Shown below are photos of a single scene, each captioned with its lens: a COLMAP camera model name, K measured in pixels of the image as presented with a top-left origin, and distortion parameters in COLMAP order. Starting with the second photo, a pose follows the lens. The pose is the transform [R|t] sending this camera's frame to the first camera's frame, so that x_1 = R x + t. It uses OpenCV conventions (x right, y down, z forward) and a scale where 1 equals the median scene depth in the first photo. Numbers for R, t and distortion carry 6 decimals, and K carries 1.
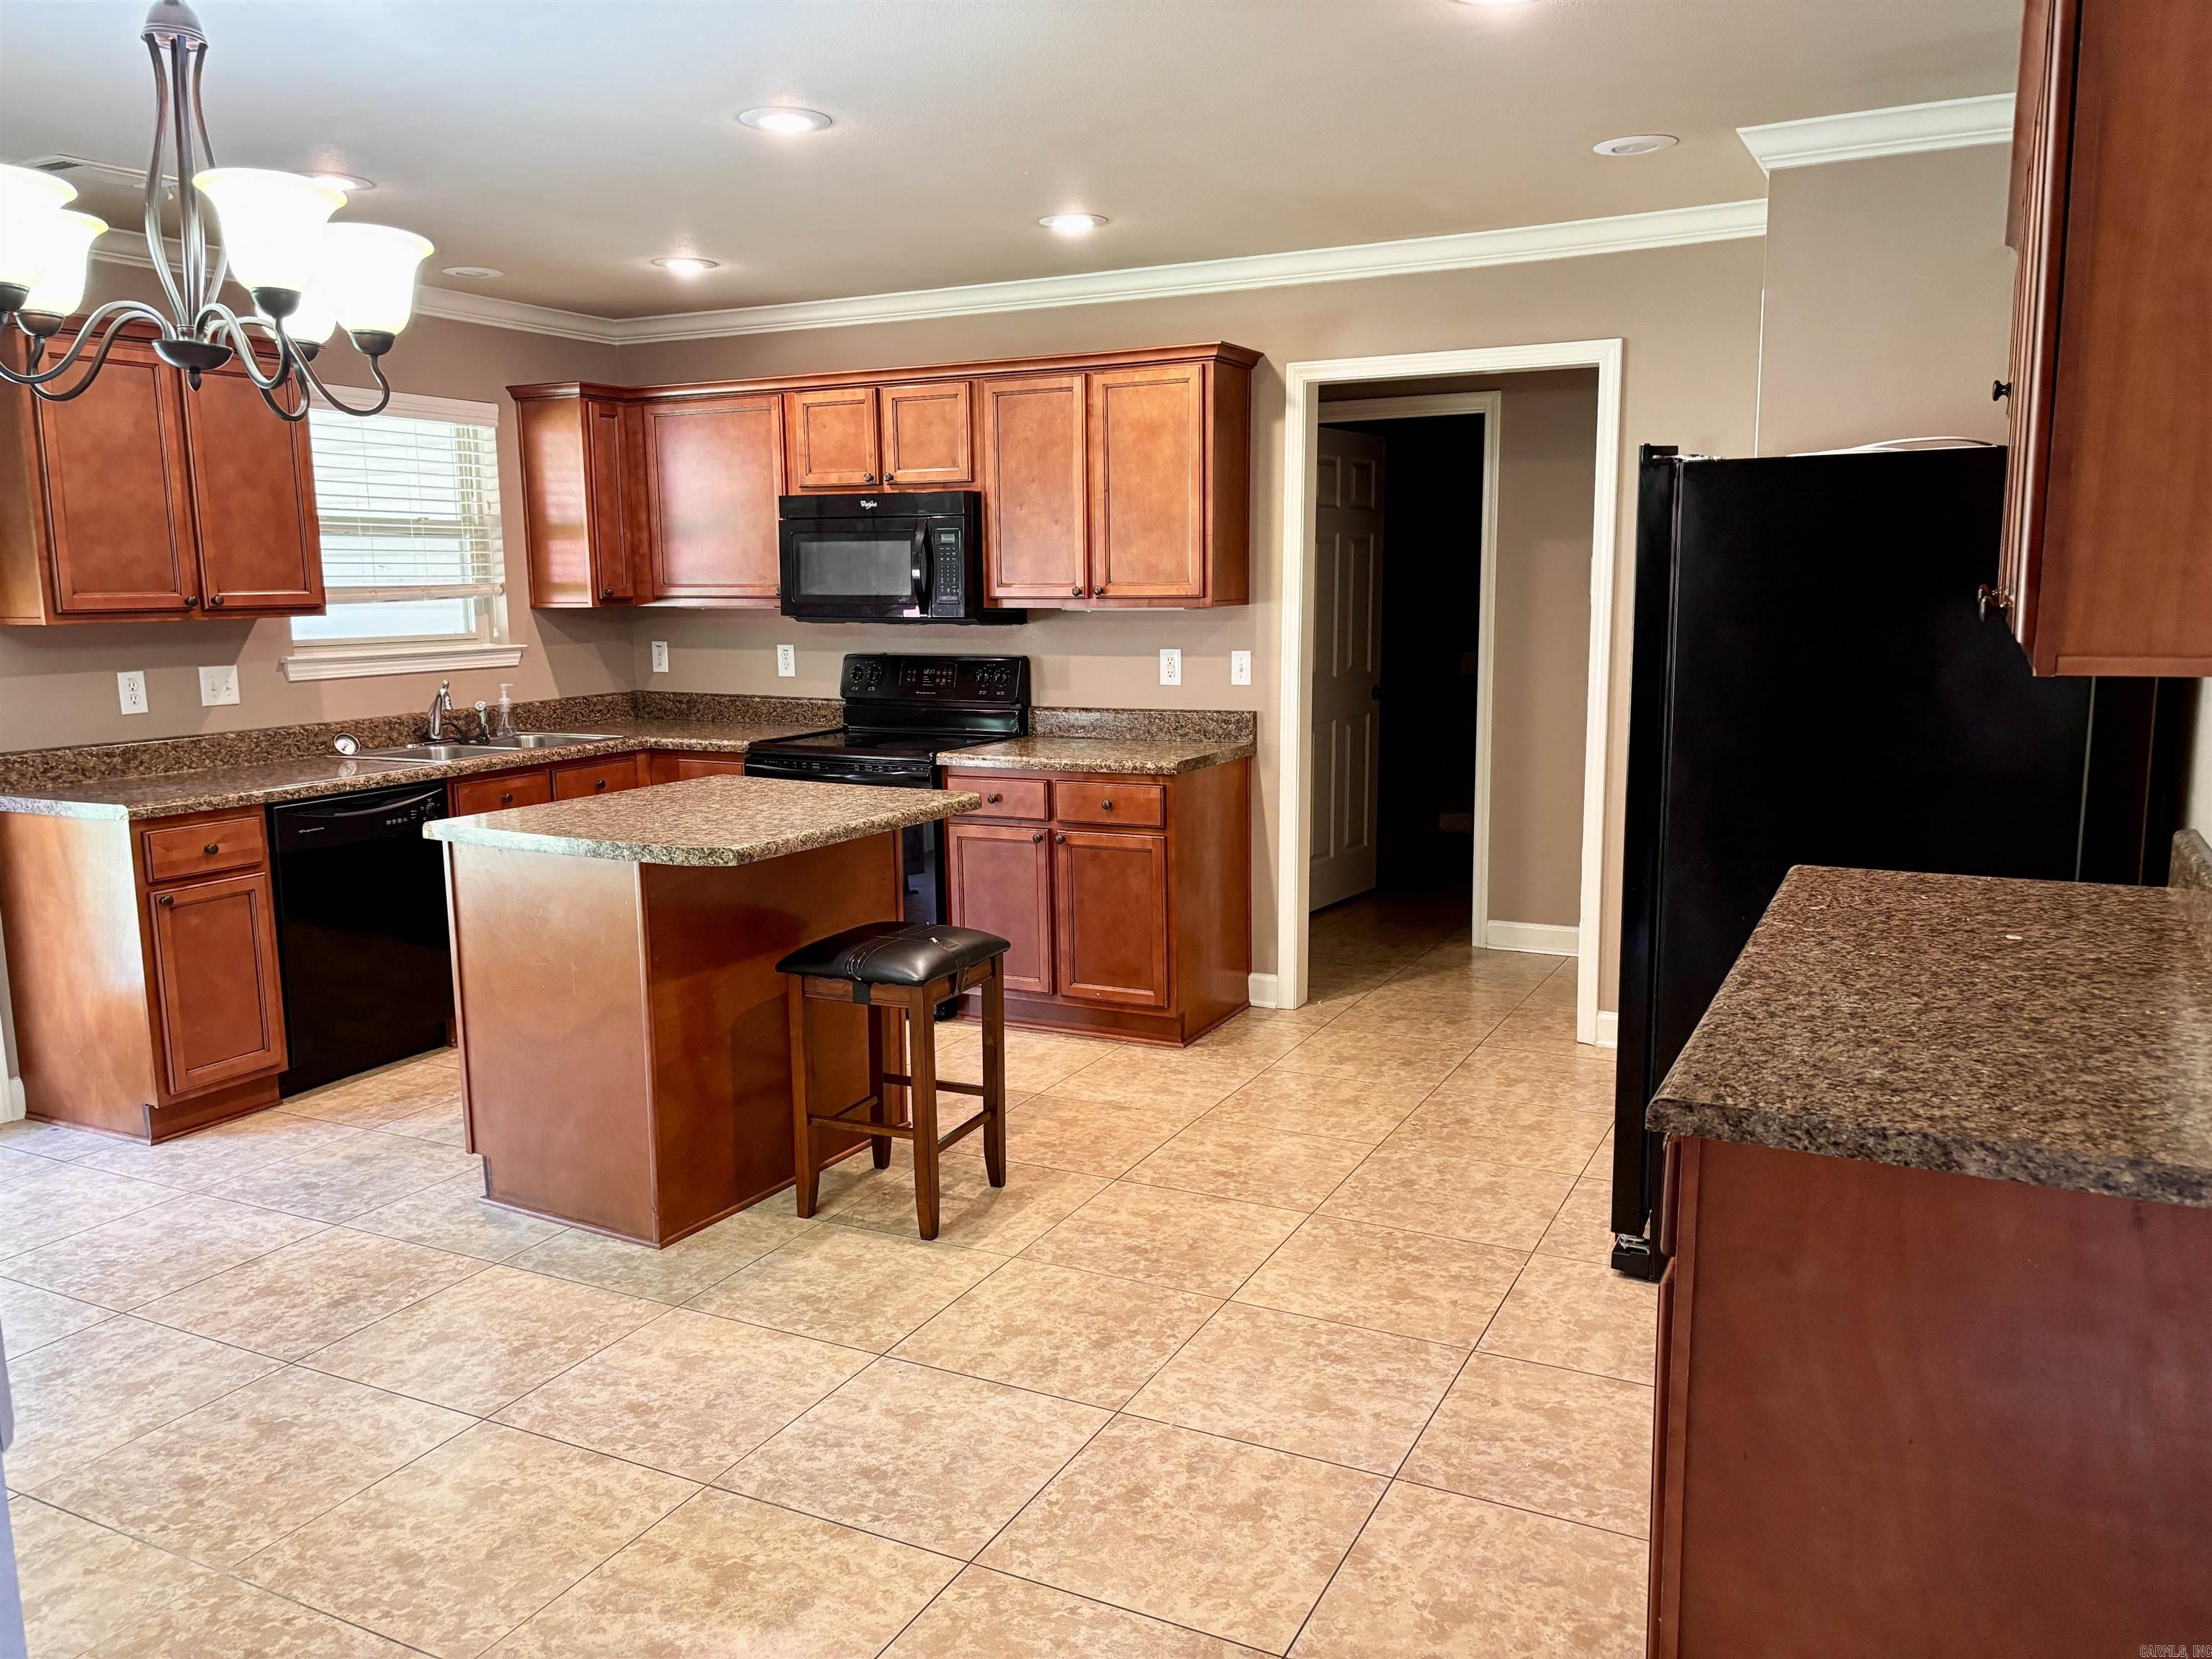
lens RADIAL K [[1664.8, 0, 1106.0], [0, 1664.8, 829.5], [0, 0, 1]] dist [0.050954, -0.047930]
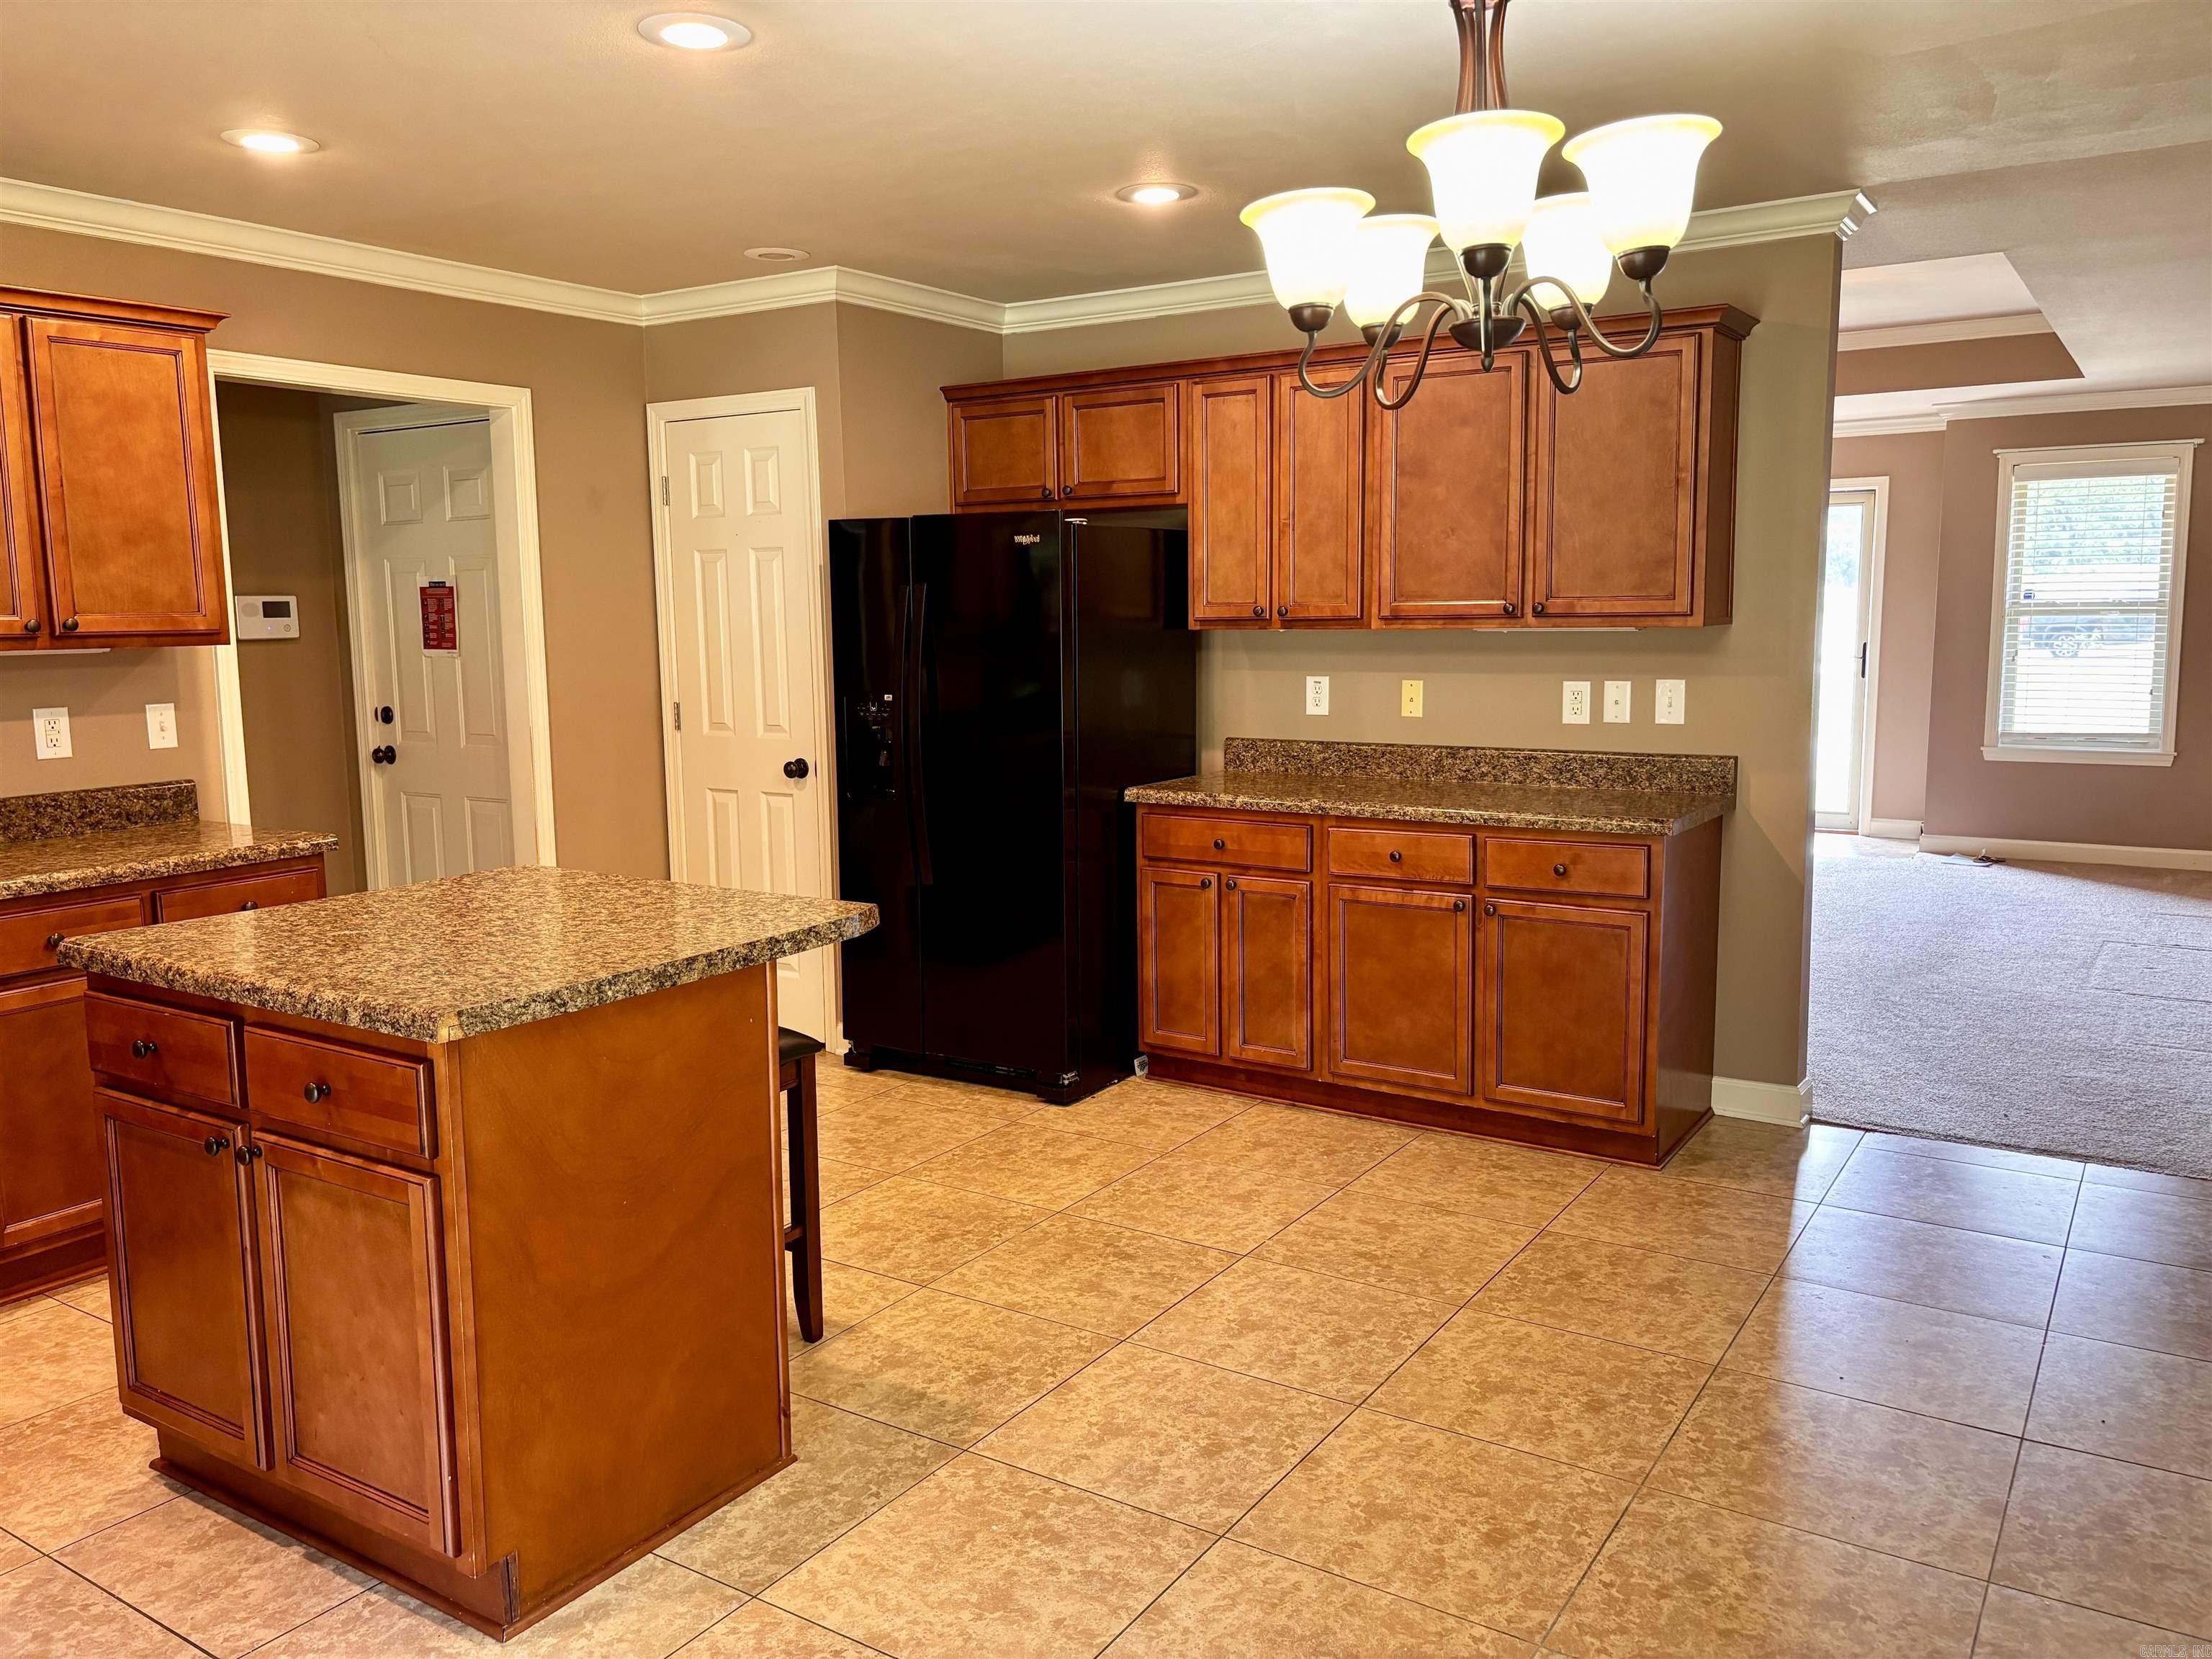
lens RADIAL K [[1656.4, 0, 1103.1], [0, 1656.4, 799.9], [0, 0, 1]] dist [0.038913, -0.002796]
pose [[0.116924, -0.105470, 0.987525, -0.768768], [0.164142, 0.982722, 0.085523, -0.070370], [-0.979483, 0.152095, 0.132216, 0.573377]]
